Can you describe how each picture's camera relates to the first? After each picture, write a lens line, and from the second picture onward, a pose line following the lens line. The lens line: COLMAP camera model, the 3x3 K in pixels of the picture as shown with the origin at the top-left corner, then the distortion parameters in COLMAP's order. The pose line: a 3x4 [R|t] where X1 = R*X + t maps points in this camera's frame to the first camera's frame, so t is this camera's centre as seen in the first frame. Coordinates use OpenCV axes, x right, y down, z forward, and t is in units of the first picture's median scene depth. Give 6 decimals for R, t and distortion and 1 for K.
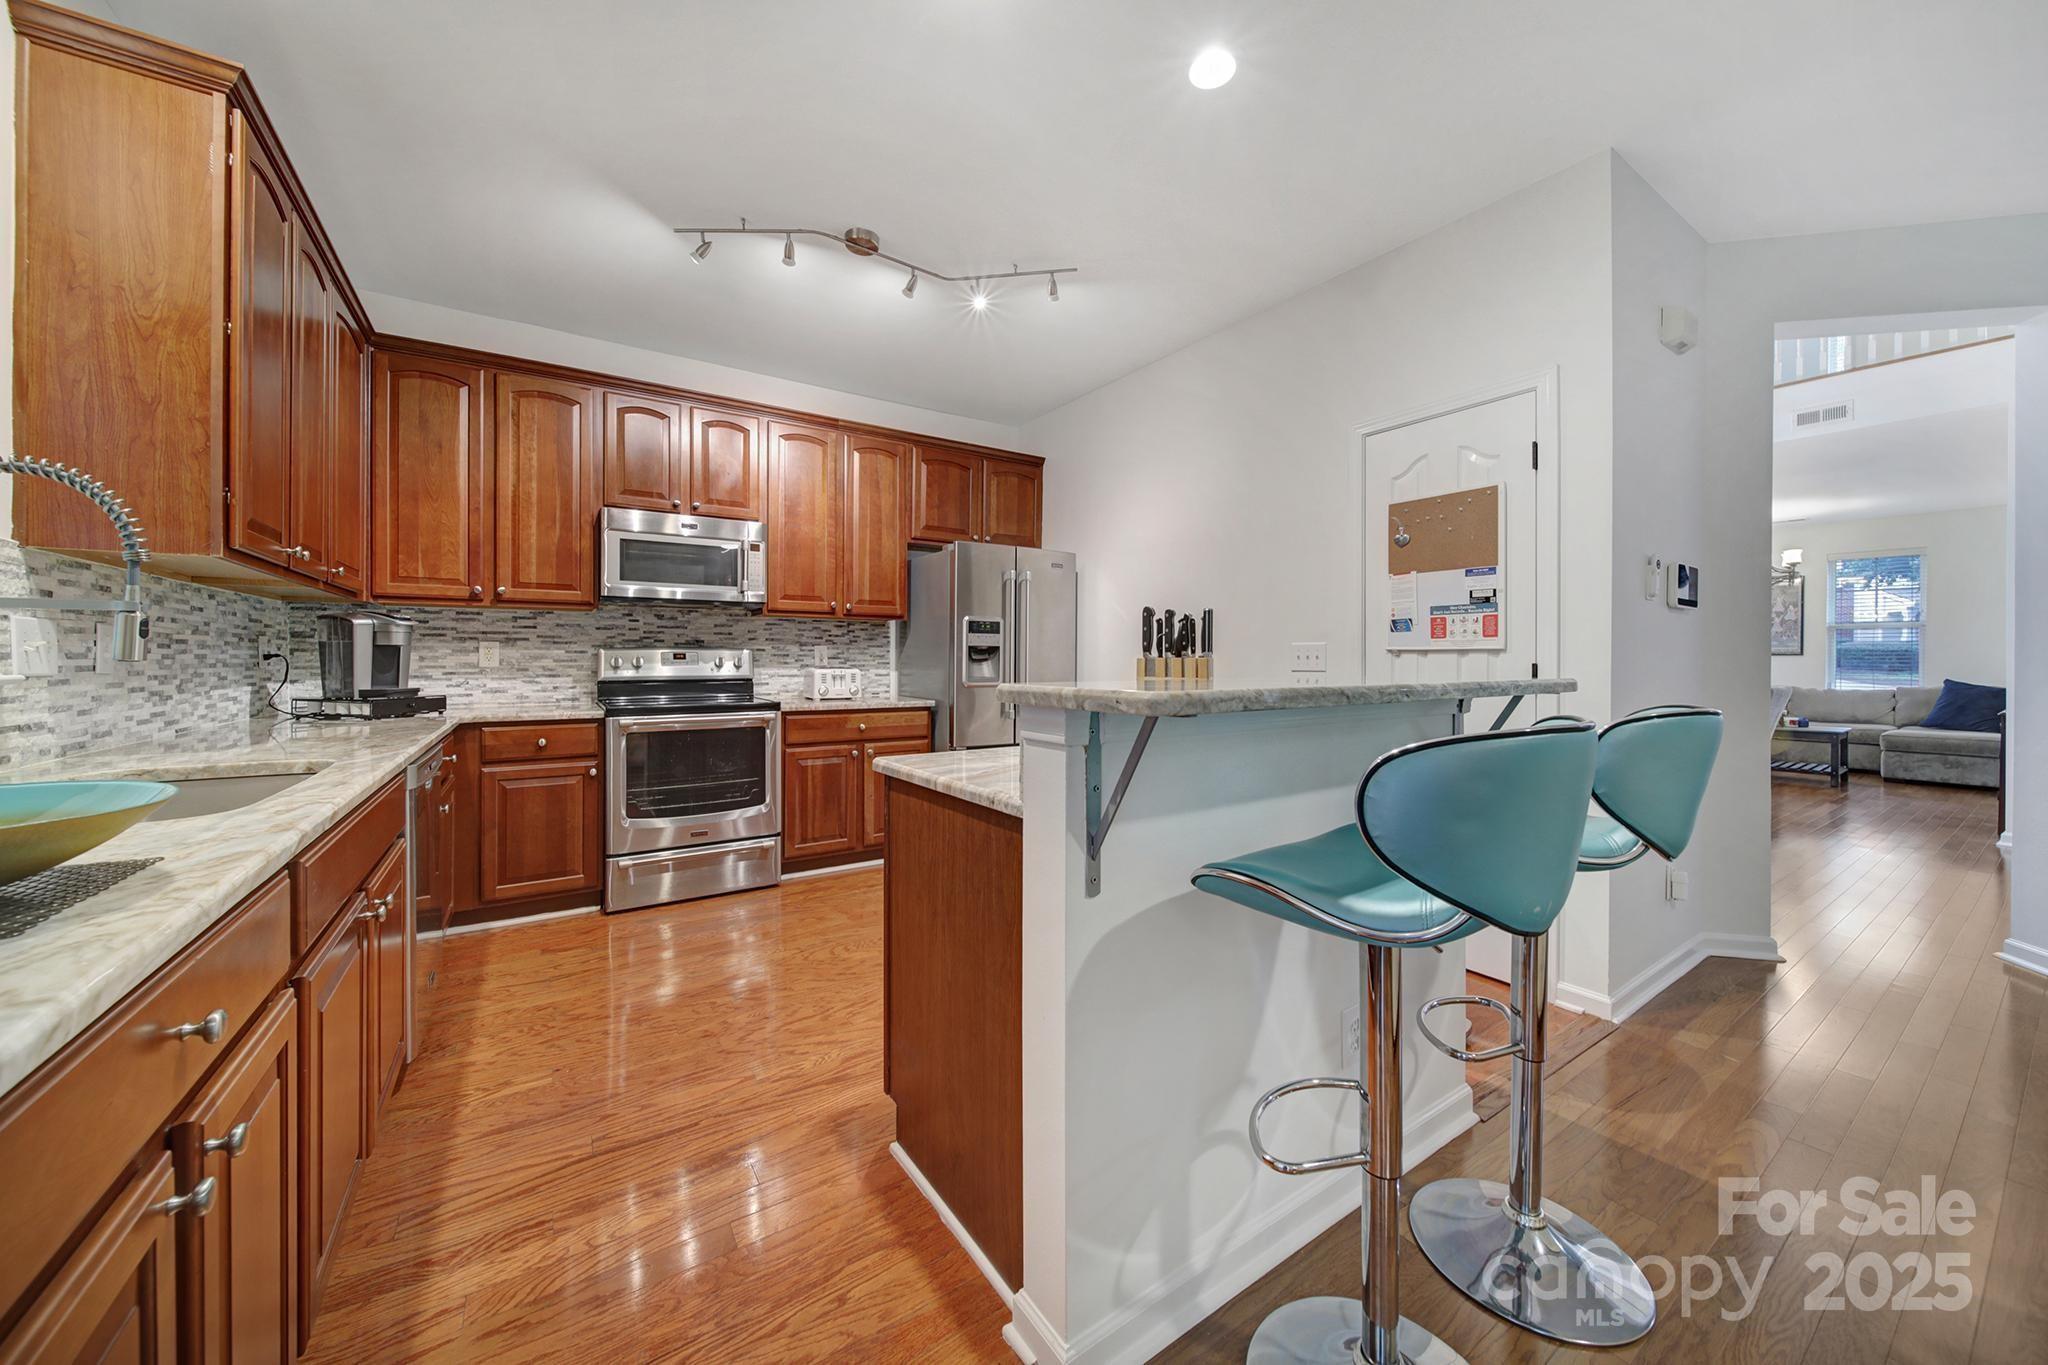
lens RADIAL K [[723.9, 0, 1023.6], [0, 723.9, 658.9], [0, 0, 1]] dist [-0.003518, -0.000393]
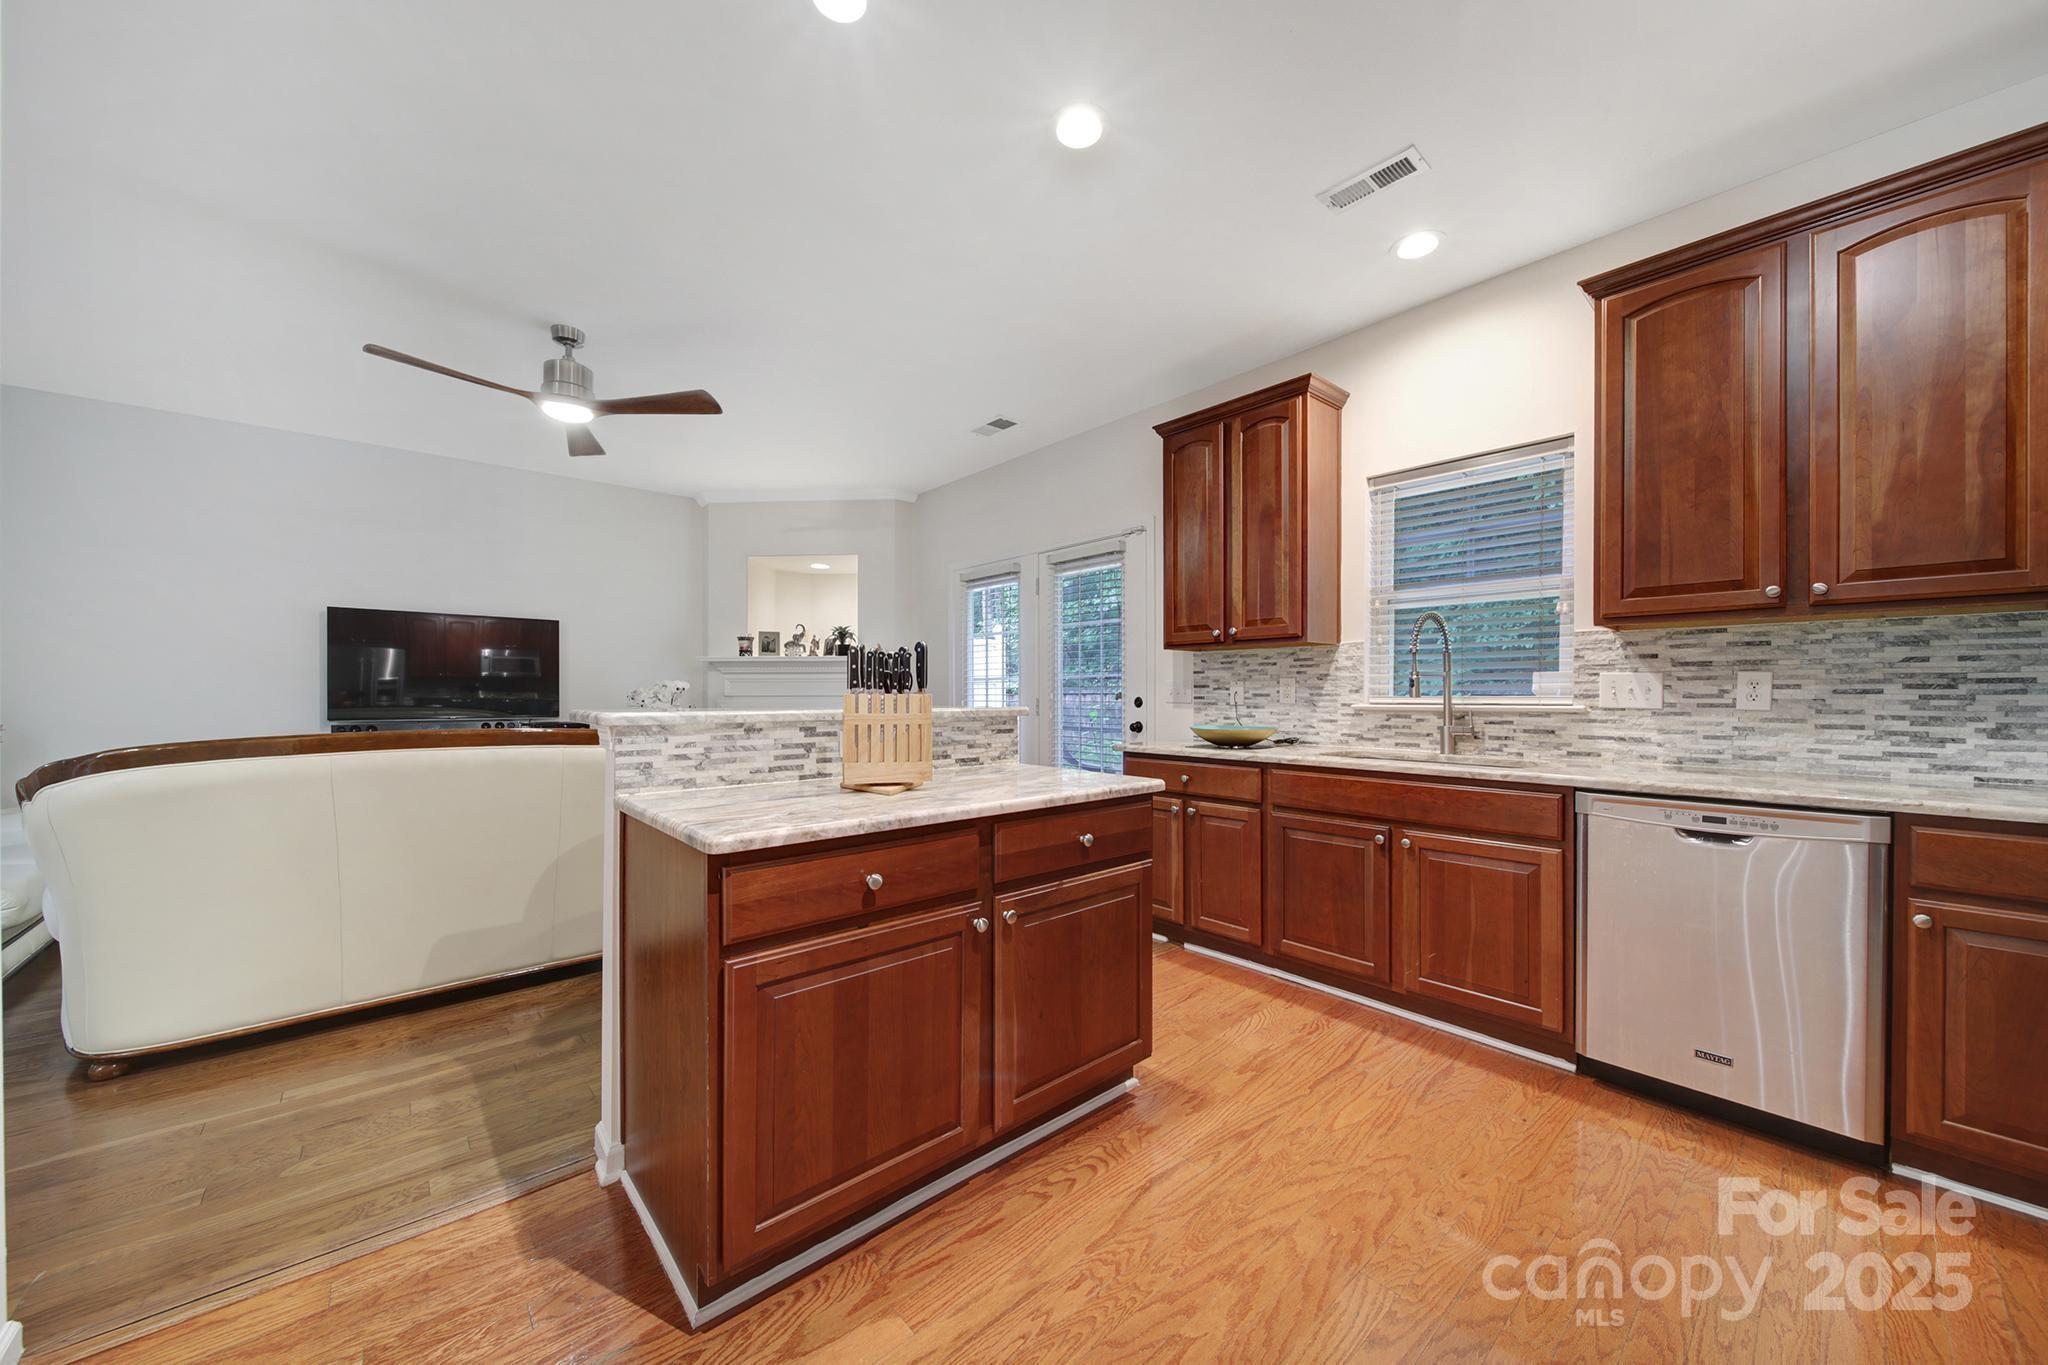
lens RADIAL K [[730.9, 0, 1025.6], [0, 730.9, 695.5], [0, 0, 1]] dist [-0.001056, -0.000212]
pose [[-0.991824, -0.003581, -0.127563, 0.081396], [-0.004006, 0.999987, 0.003075, -0.002136], [0.127550, 0.003561, -0.991826, 1.018026]]
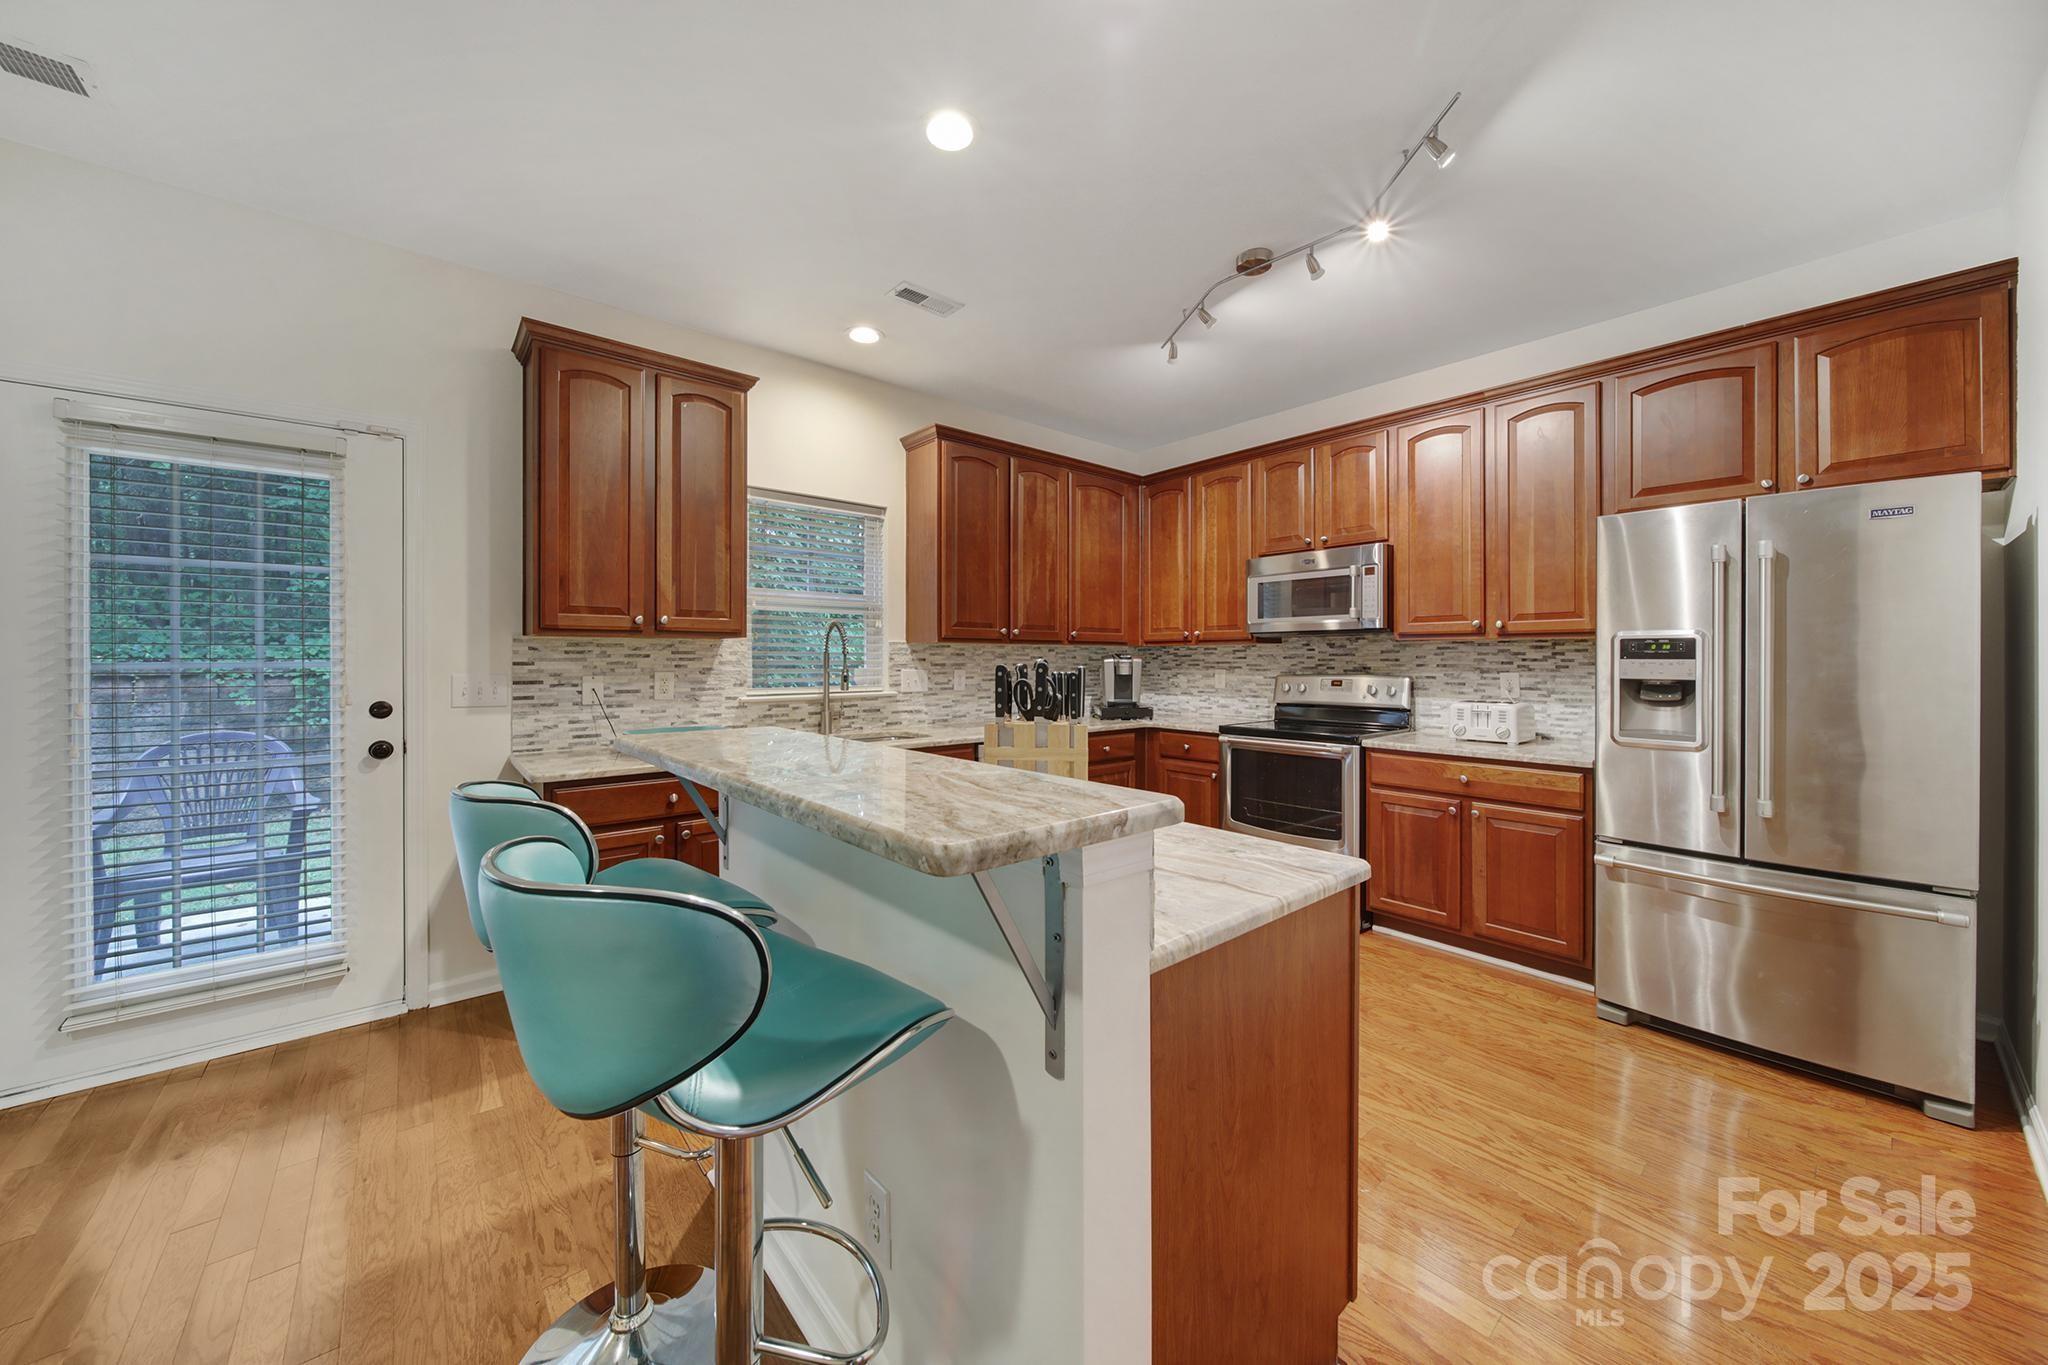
lens RADIAL K [[723.9, 0, 1023.6], [0, 723.9, 658.9], [0, 0, 1]] dist [-0.003518, -0.000393]
pose [[0.117850, -0.003766, -0.993024, 0.525930], [-0.000849, 0.999992, -0.003893, -0.035499], [0.993031, 0.001301, 0.117846, 0.445970]]
